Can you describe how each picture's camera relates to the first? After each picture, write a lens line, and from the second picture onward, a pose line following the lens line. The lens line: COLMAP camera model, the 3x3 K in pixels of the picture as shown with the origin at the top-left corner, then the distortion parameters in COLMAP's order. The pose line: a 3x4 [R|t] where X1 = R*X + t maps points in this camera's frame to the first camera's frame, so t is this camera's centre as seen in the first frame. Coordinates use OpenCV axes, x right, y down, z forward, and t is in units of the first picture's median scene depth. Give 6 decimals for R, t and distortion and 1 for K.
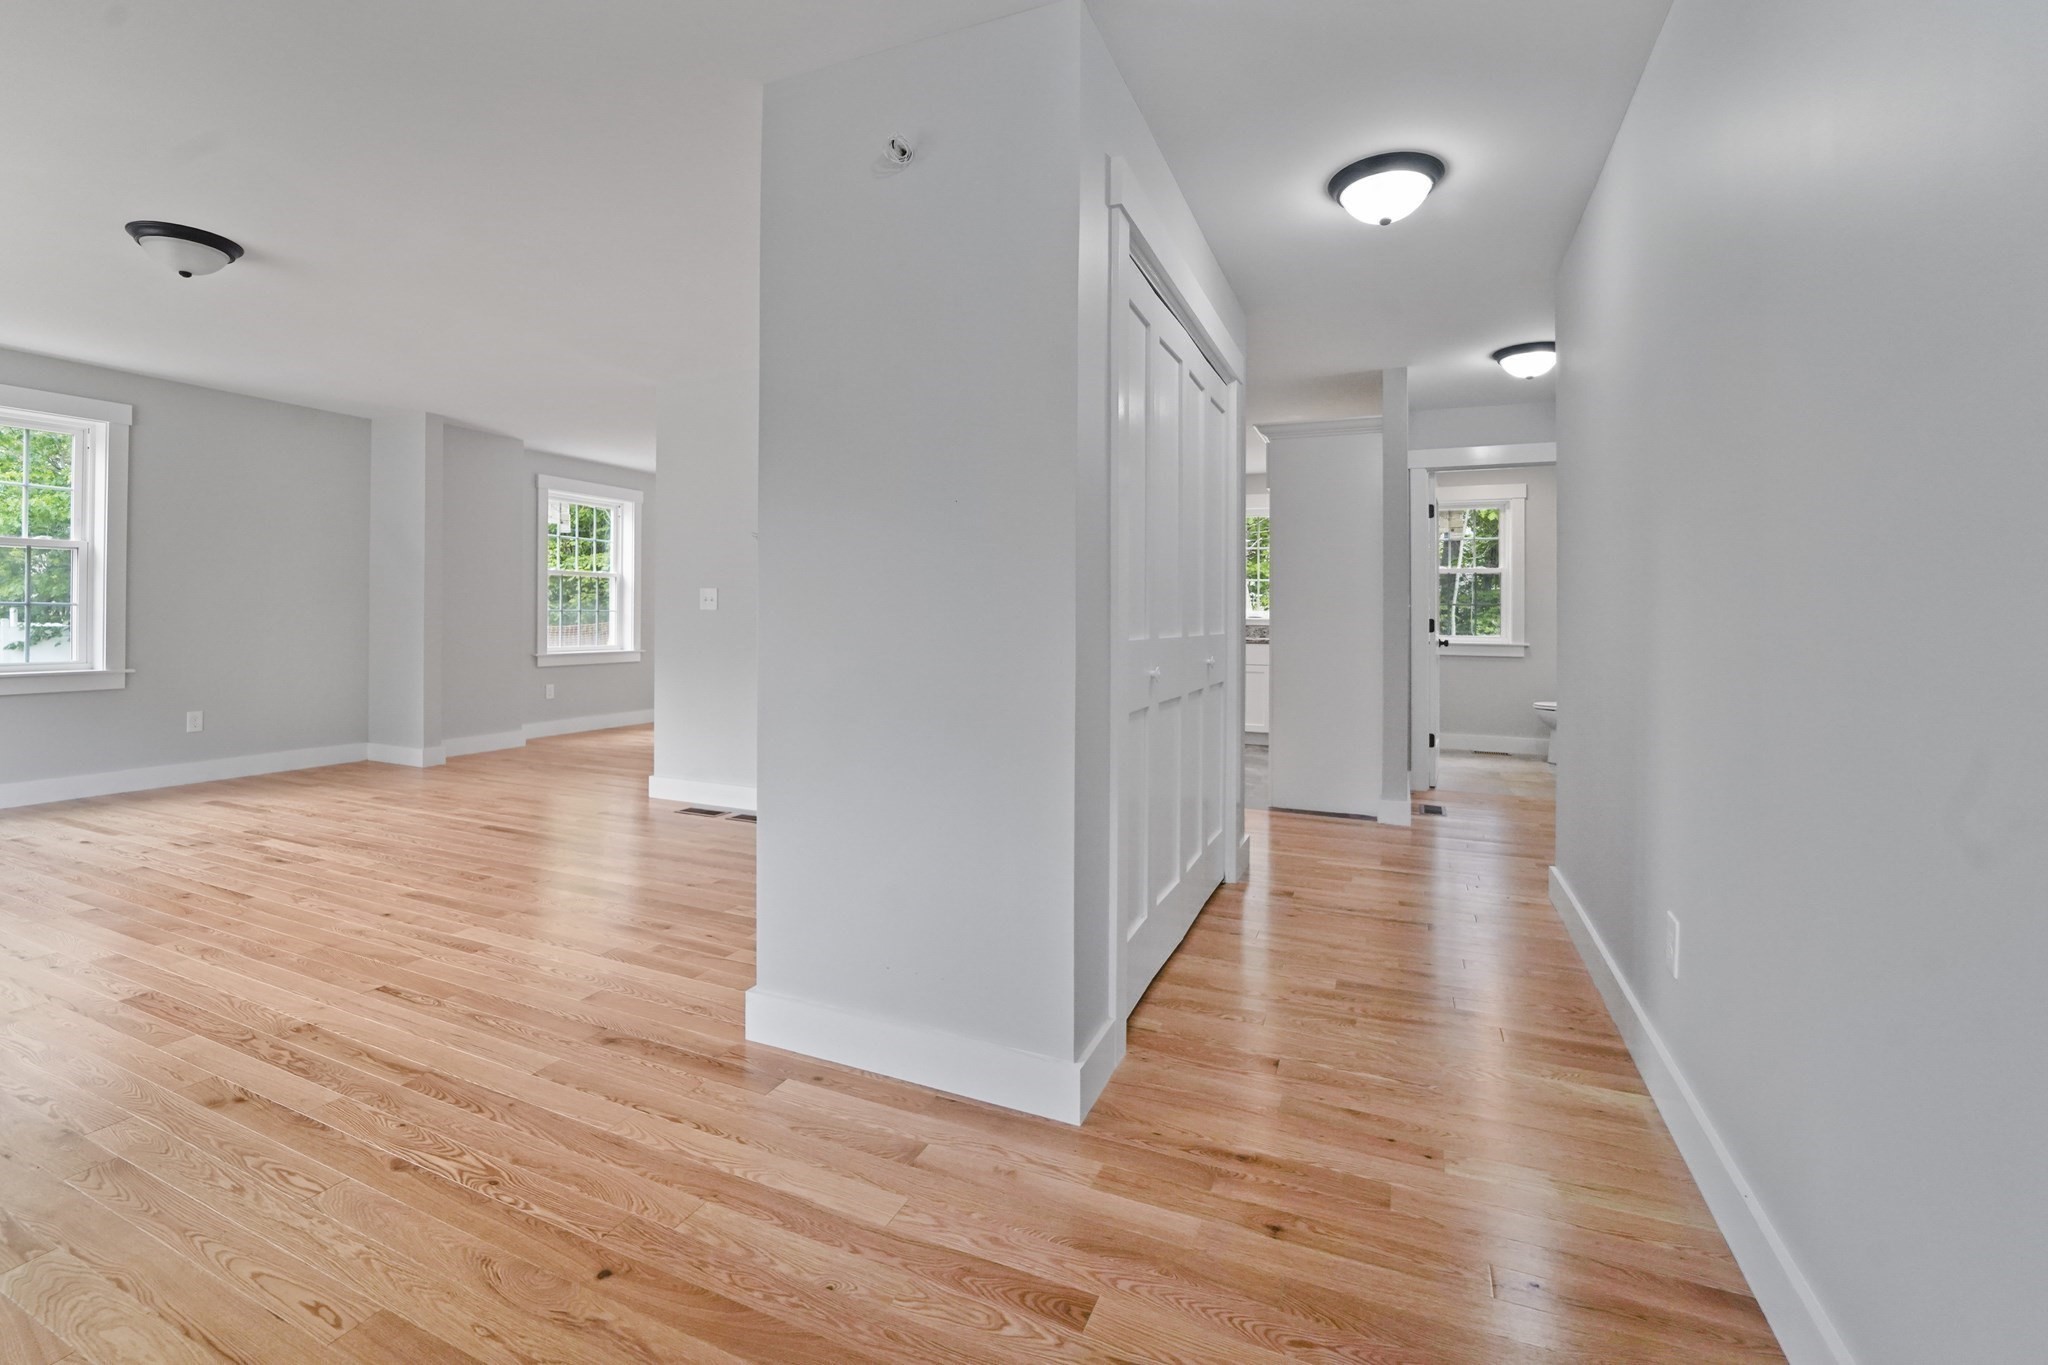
lens RADIAL K [[879.3, 0, 1024.3], [0, 879.3, 620.0], [0, 0, 1]] dist [-0.022547, 0.000464]
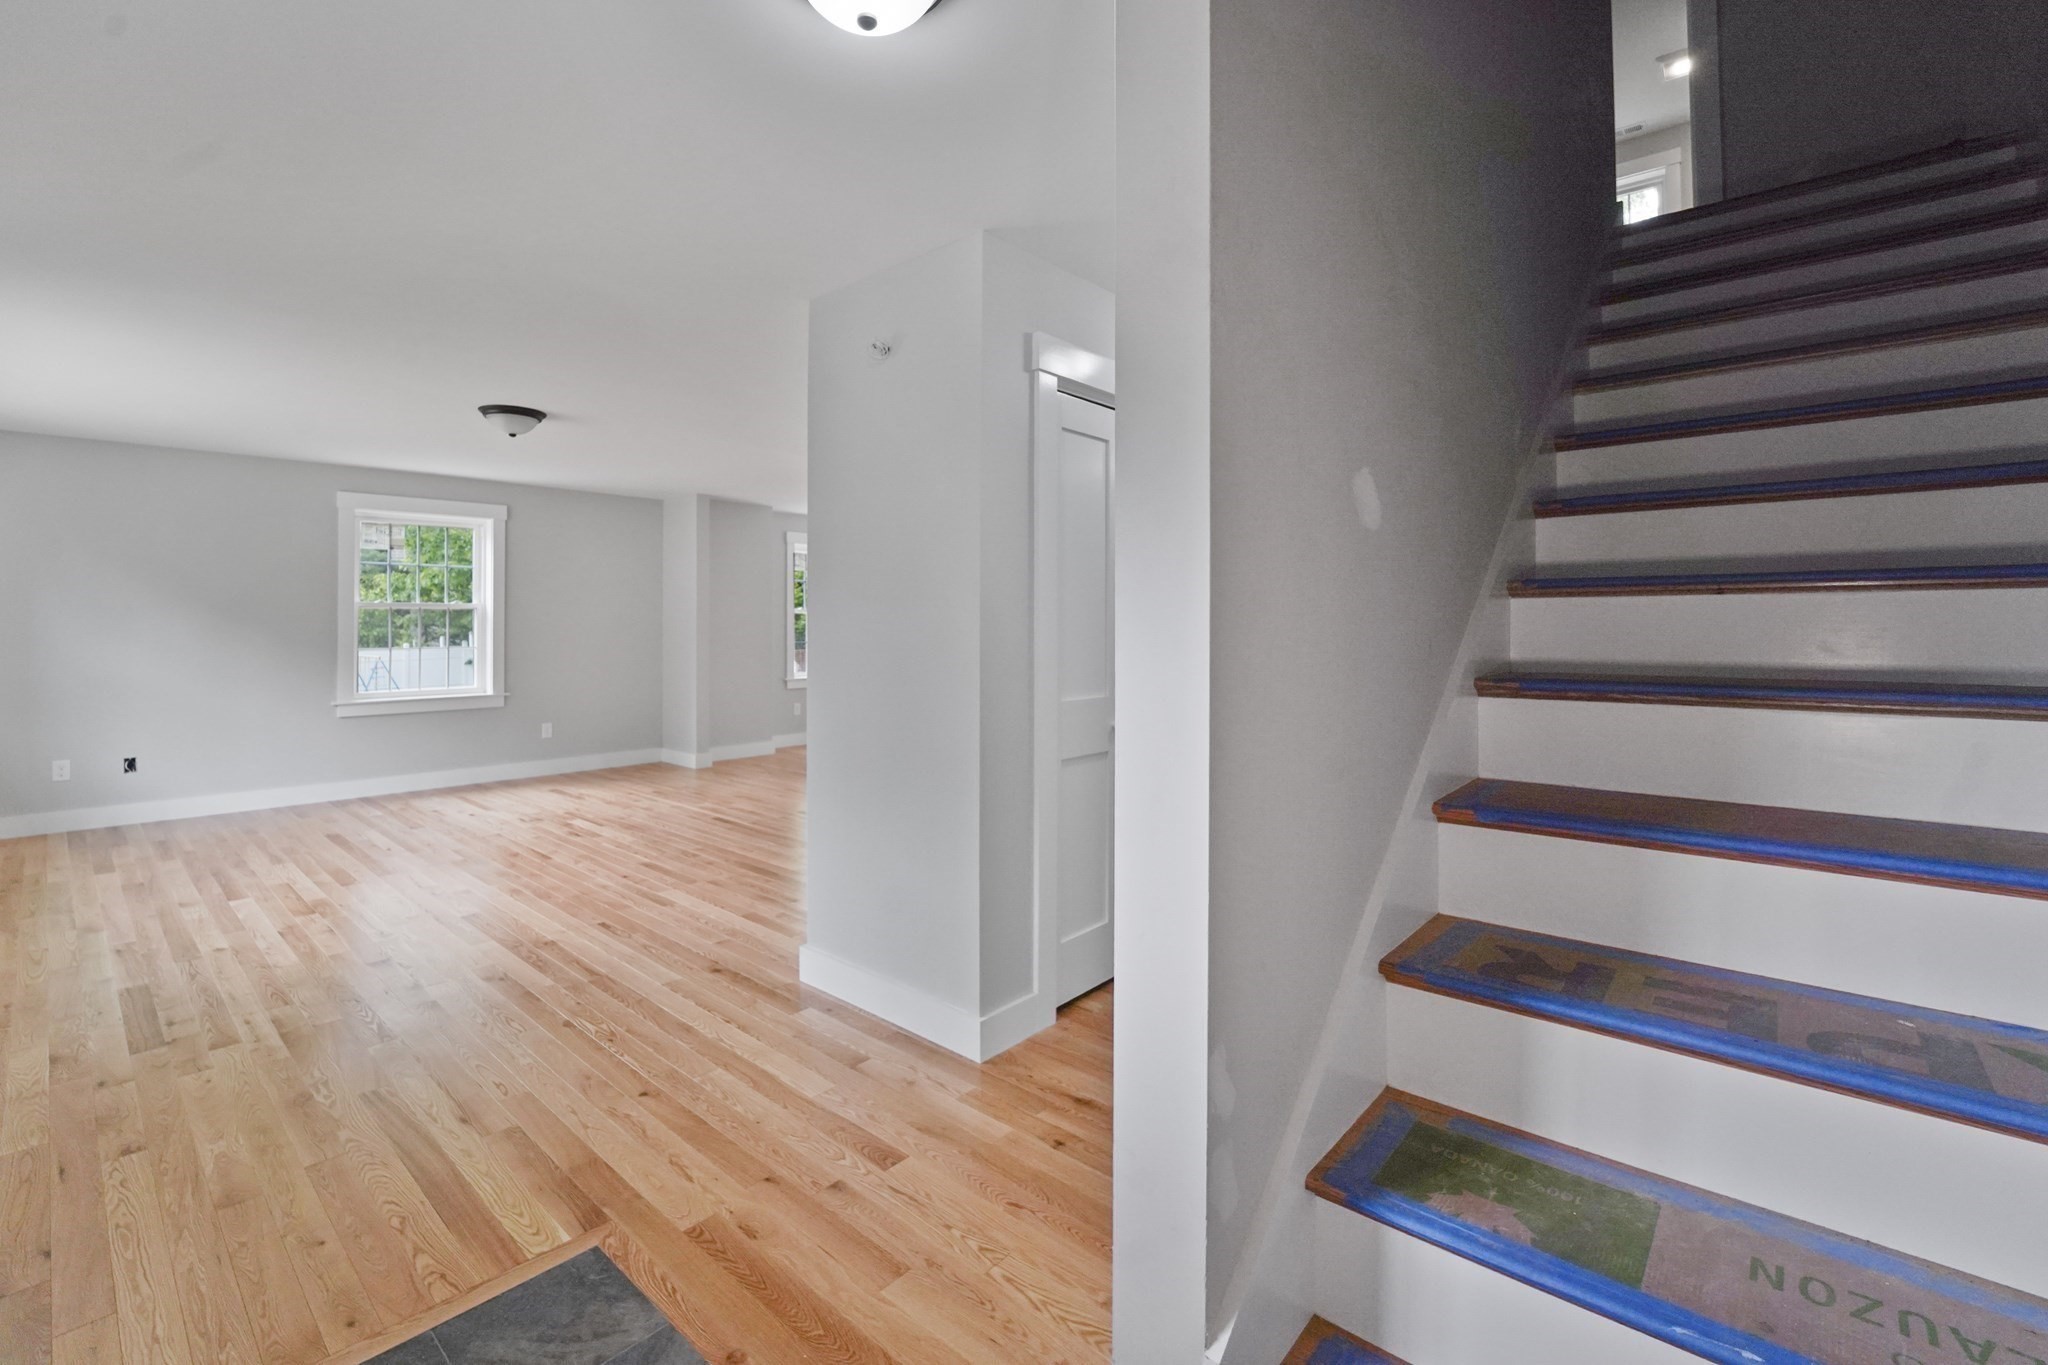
lens RADIAL K [[879.3, 0, 1039.4], [0, 879.3, 626.3], [0, 0, 1]] dist [-0.022547, 0.000464]
pose [[0.955210, -0.009137, -0.295786, 0.502991], [0.007978, 0.999955, -0.005126, -0.087352], [0.295820, 0.002537, 0.955240, -0.254198]]
